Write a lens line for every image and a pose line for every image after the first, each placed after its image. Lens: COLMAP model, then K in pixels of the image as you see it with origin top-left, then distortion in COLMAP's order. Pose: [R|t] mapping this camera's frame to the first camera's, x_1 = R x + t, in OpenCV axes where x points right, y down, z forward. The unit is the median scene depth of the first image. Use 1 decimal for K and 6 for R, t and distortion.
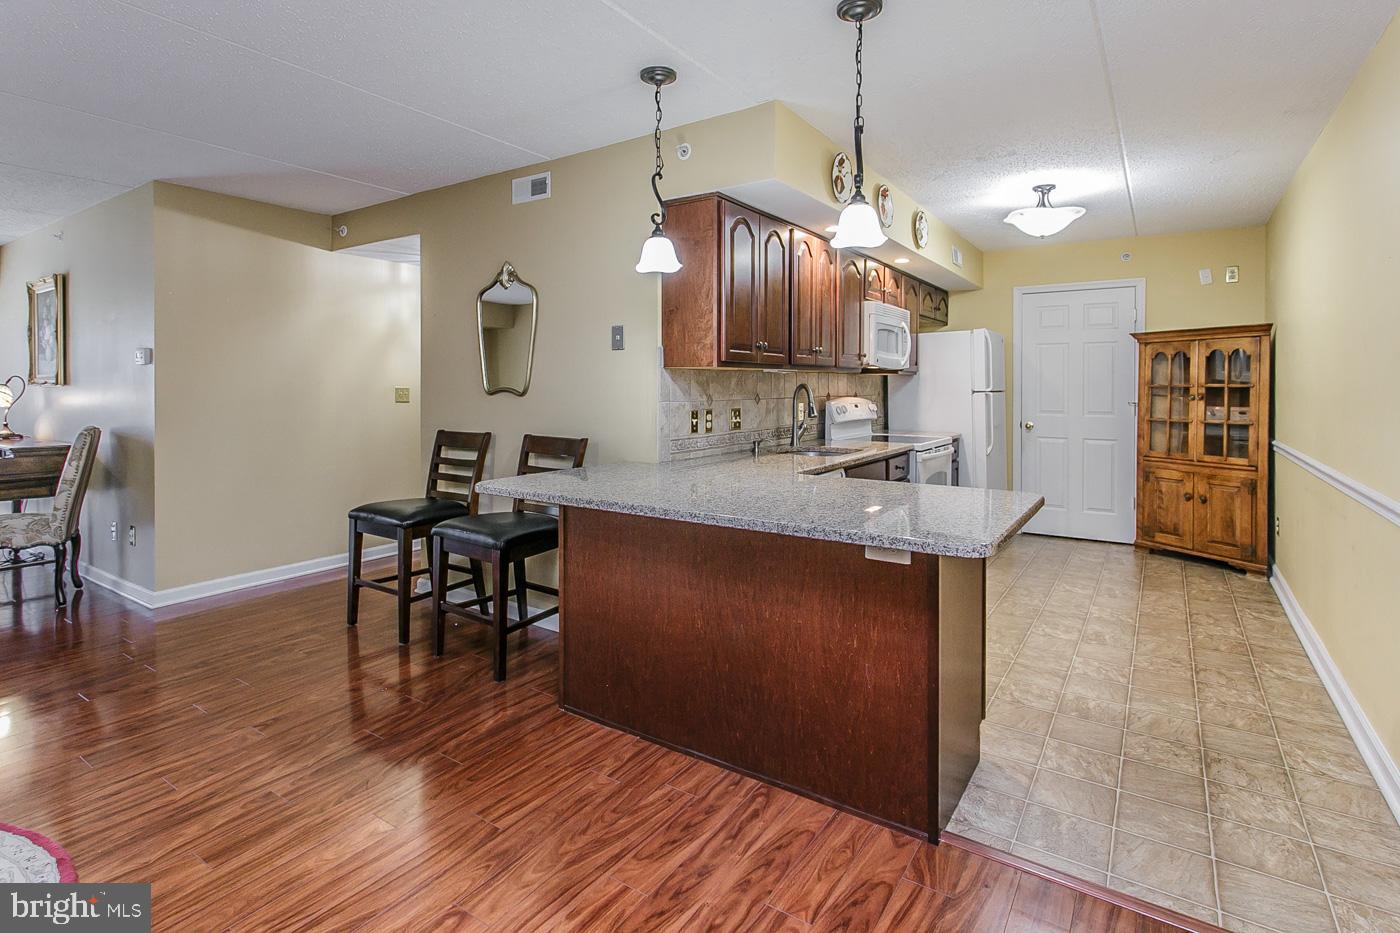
lens RADIAL K [[695.3, 0, 695.4], [0, 695.3, 412.3], [0, 0, 1]] dist [-0.024161, 0.004753]
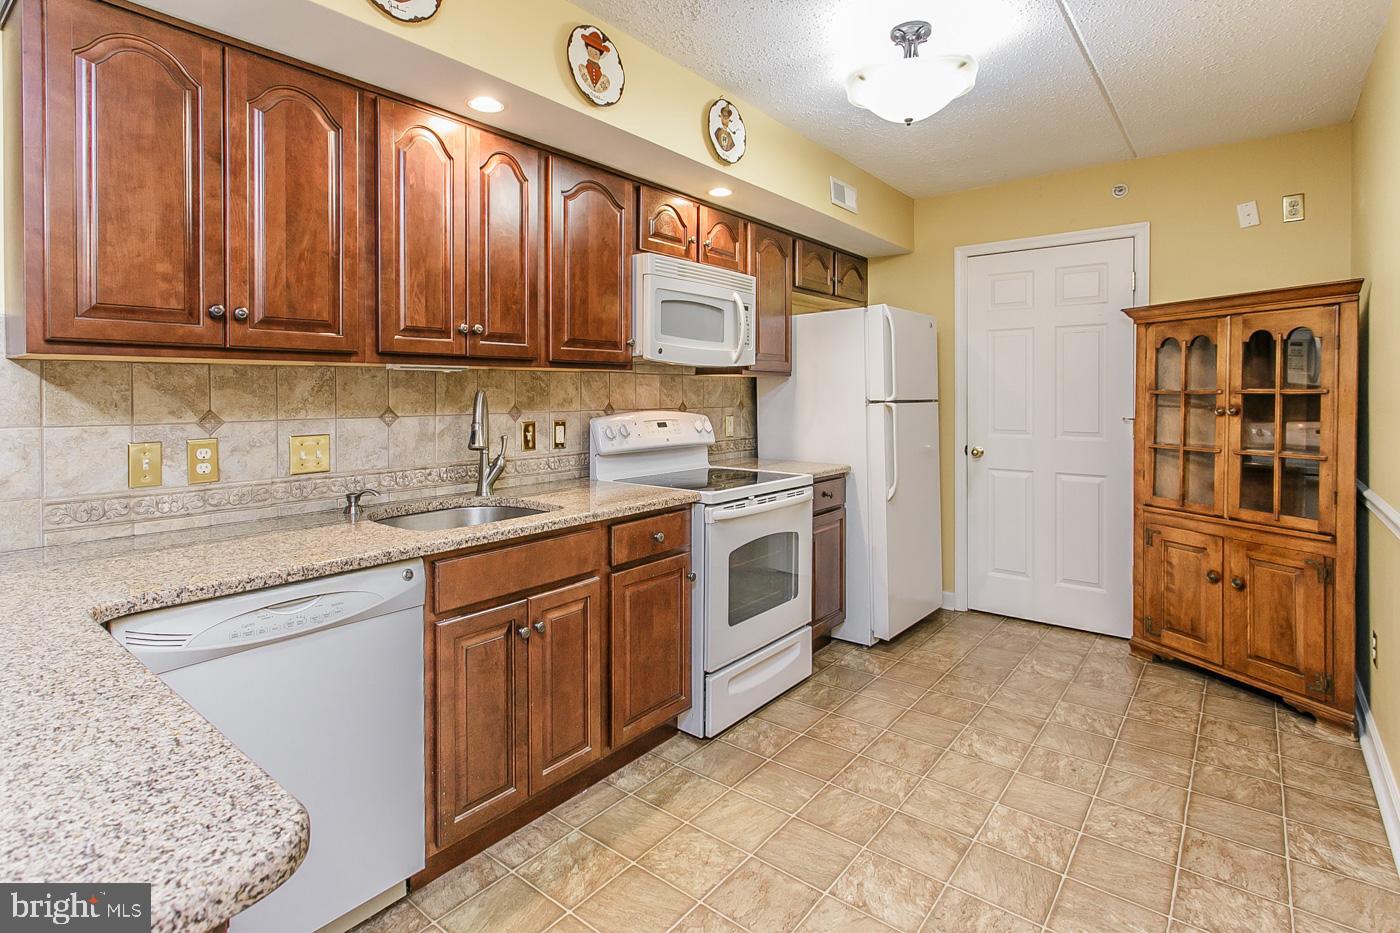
lens RADIAL K [[695.3, 0, 688.1], [0, 695.3, 414.8], [0, 0, 1]] dist [-0.024161, 0.004753]
pose [[0.996642, -0.000009, -0.081886, 0.313237], [-0.000608, 0.999972, -0.007513, -0.013835], [0.081884, 0.007538, 0.996613, 0.370521]]
